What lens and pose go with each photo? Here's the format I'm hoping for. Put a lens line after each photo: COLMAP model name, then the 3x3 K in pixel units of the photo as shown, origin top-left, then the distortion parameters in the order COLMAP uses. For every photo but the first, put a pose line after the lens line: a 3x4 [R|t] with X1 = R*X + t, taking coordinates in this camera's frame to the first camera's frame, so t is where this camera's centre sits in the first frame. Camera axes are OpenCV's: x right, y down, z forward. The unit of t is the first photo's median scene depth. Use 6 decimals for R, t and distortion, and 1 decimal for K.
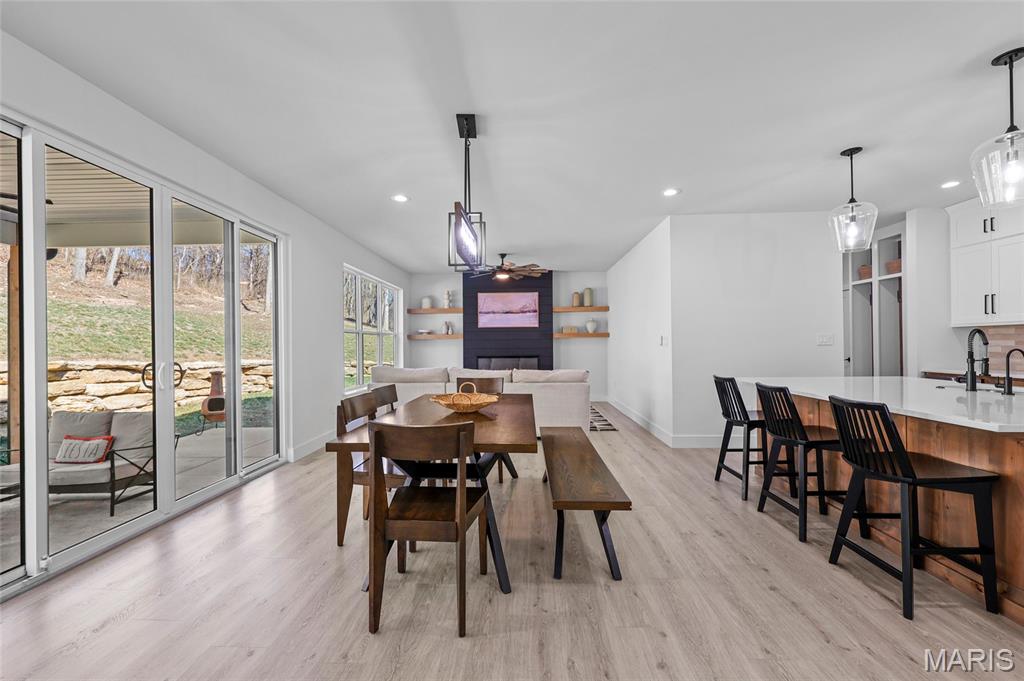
lens RADIAL K [[412.7, 0, 510.2], [0, 412.7, 345.0], [0, 0, 1]] dist [0.001349, 0.000070]
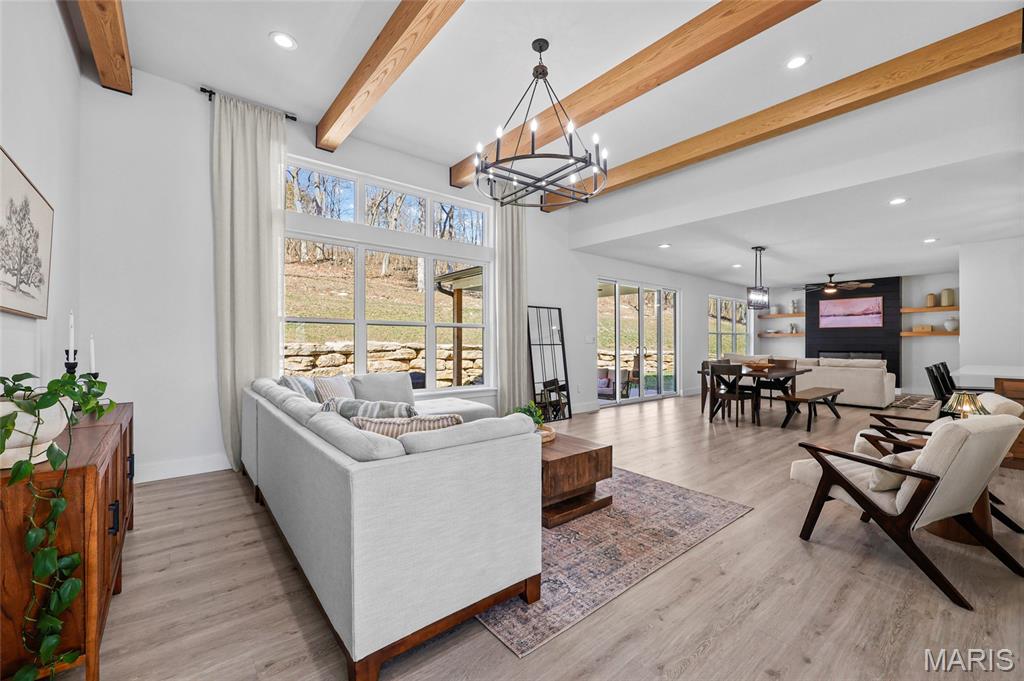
lens RADIAL K [[414.3, 0, 513.2], [0, 414.3, 341.7], [0, 0, 1]] dist [-0.000912, 0.000016]
pose [[0.665232, 0.008944, -0.746583, 0.244683], [-0.006725, 0.999959, 0.005987, -0.001192], [0.746606, 0.001038, 0.665265, -0.538776]]
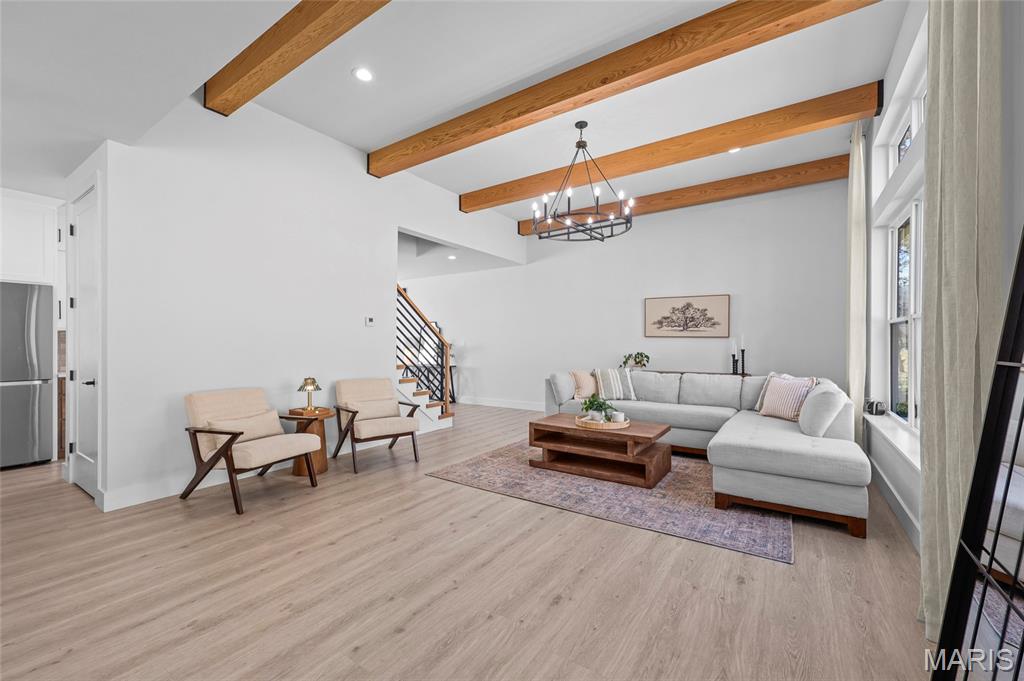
lens RADIAL K [[414.3, 0, 512.1], [0, 414.3, 344.9], [0, 0, 1]] dist [0.002623, 0.000127]
pose [[-0.848785, 0.007479, 0.528686, -0.210060], [0.006112, 0.999972, -0.004332, 0.001777], [-0.528703, -0.000445, -0.848807, 0.193816]]
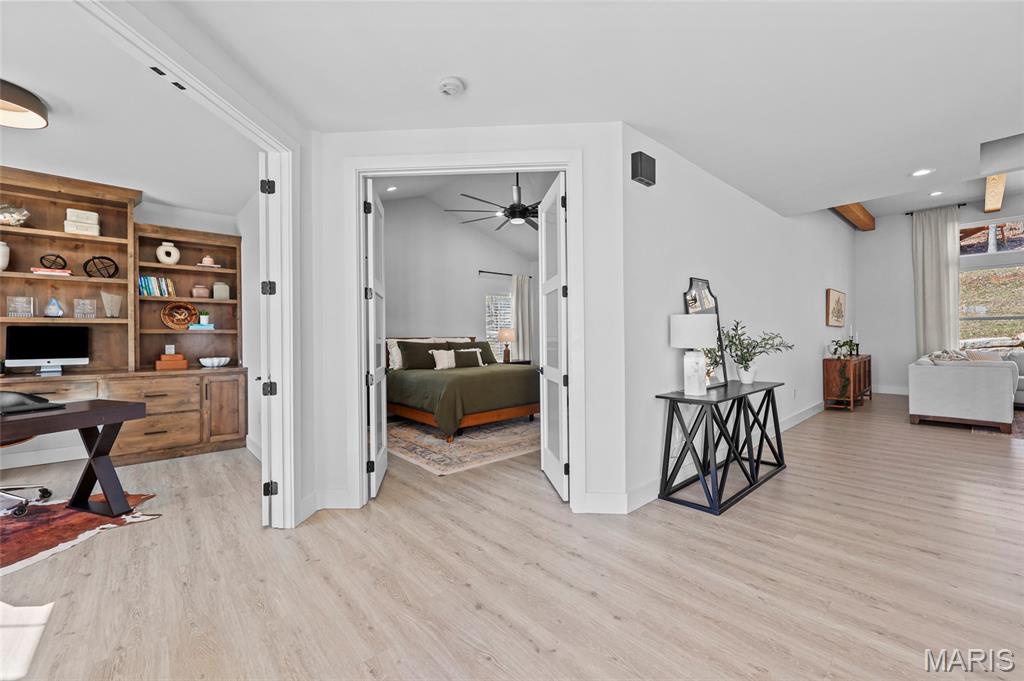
lens RADIAL K [[413.4, 0, 511.6], [0, 413.4, 337.7], [0, 0, 1]] dist [0.001698, 0.000206]
pose [[-0.720145, 0.018353, -0.693580, 0.980068], [0.017491, 0.999813, 0.008295, -0.008623], [0.693603, -0.006158, -0.720331, -0.440365]]
